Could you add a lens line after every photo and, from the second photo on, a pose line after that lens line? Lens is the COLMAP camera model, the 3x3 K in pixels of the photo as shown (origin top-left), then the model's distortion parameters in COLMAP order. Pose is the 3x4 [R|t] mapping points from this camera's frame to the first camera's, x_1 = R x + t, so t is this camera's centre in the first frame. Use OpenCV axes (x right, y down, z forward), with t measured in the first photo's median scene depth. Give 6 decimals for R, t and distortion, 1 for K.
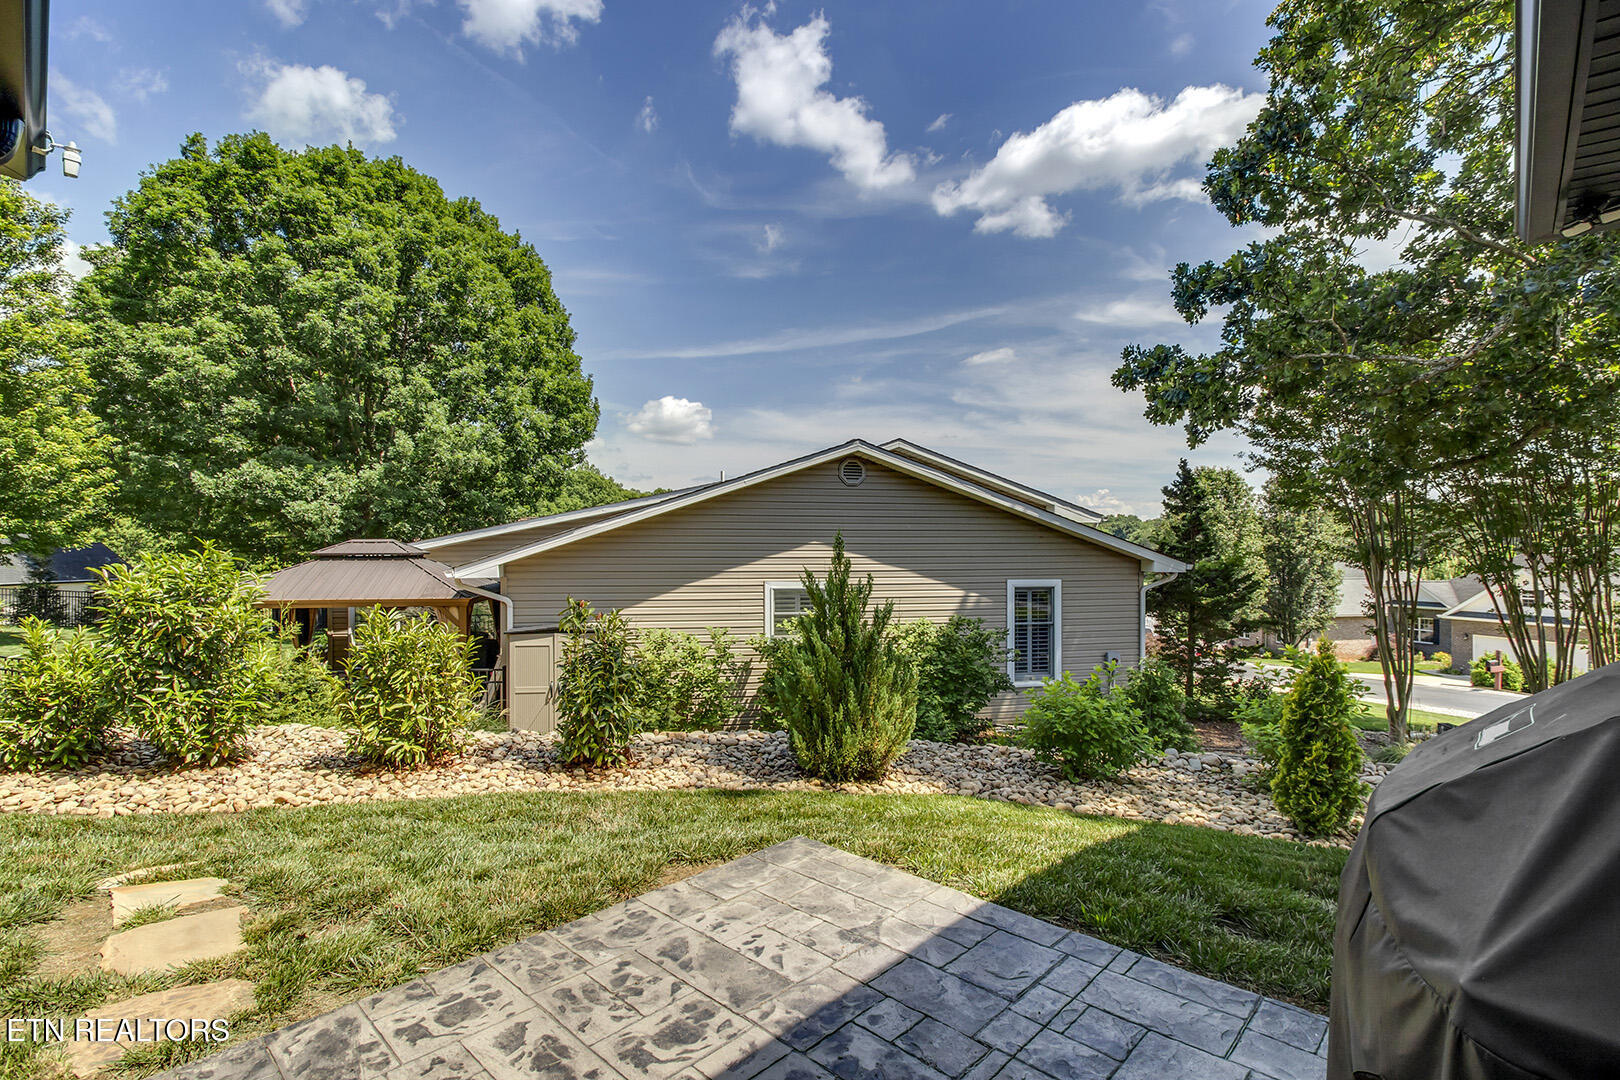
lens RADIAL K [[750.2, 0, 812.2], [0, 750.2, 537.9], [0, 0, 1]] dist [-0.006088, -0.001384]
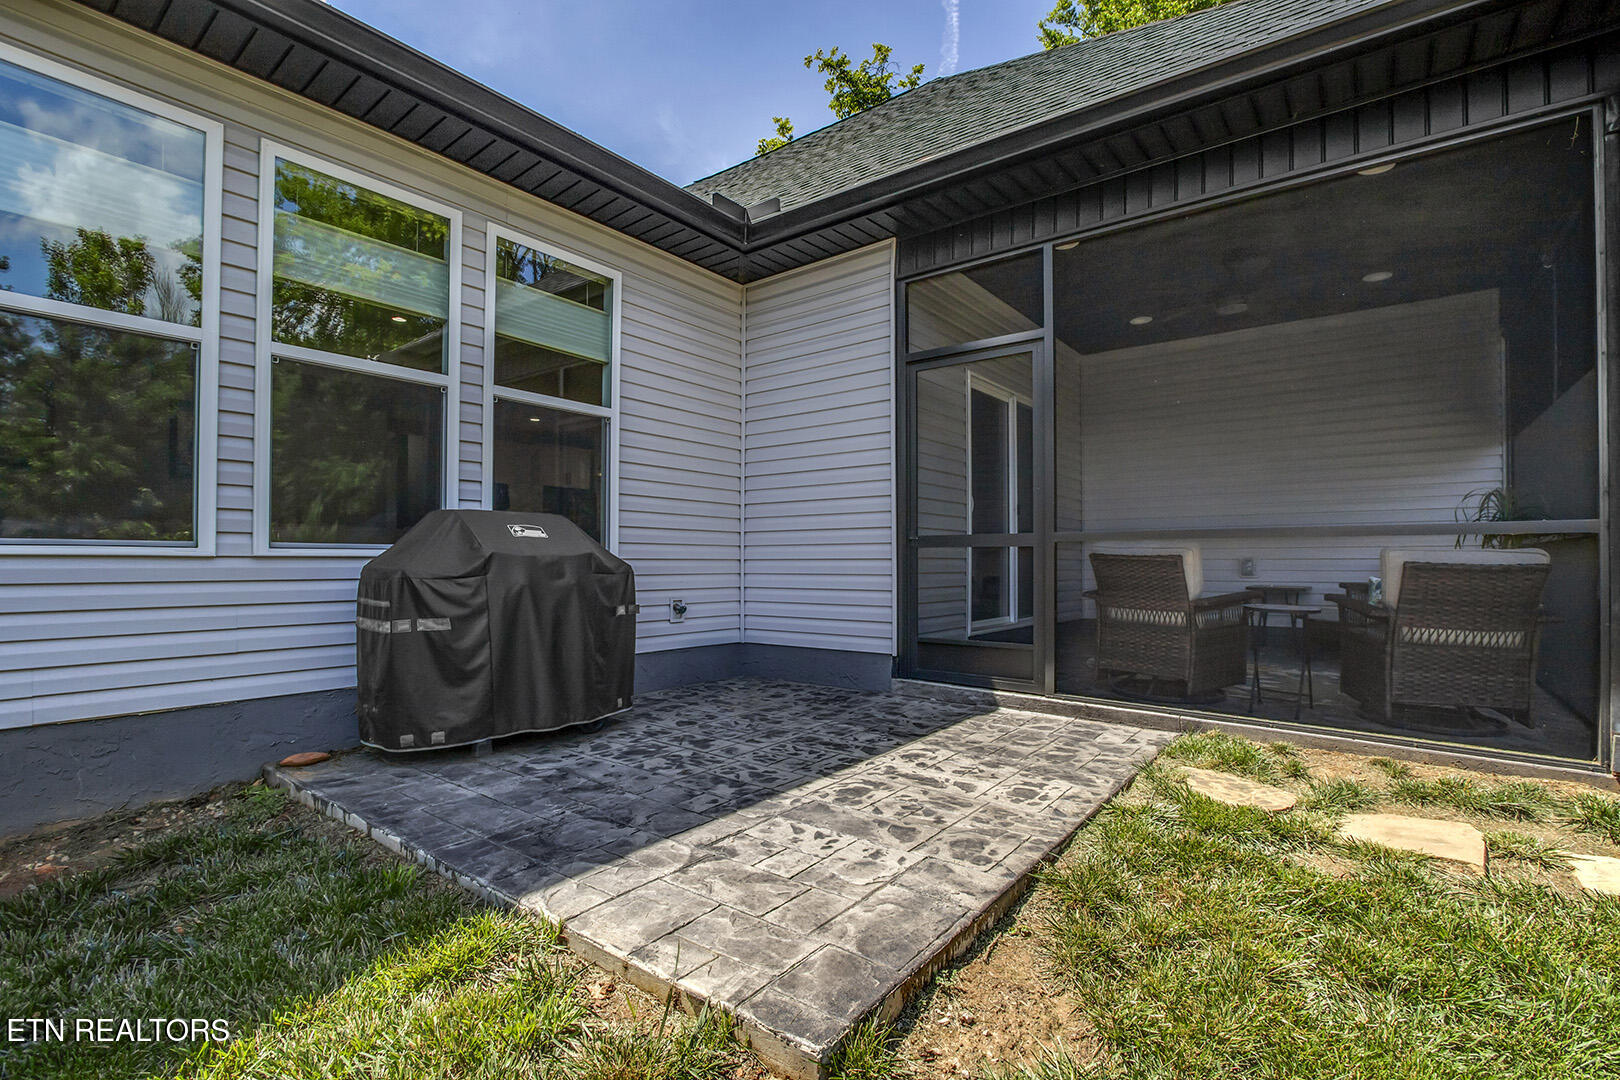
lens RADIAL K [[750.2, 0, 809.1], [0, 750.2, 547.1], [0, 0, 1]] dist [-0.006088, -0.001384]
pose [[-0.994681, 0.000947, -0.103000, 0.041767], [0.003345, 0.999727, -0.023110, 0.184292], [0.102950, -0.023332, -0.994413, 1.912372]]
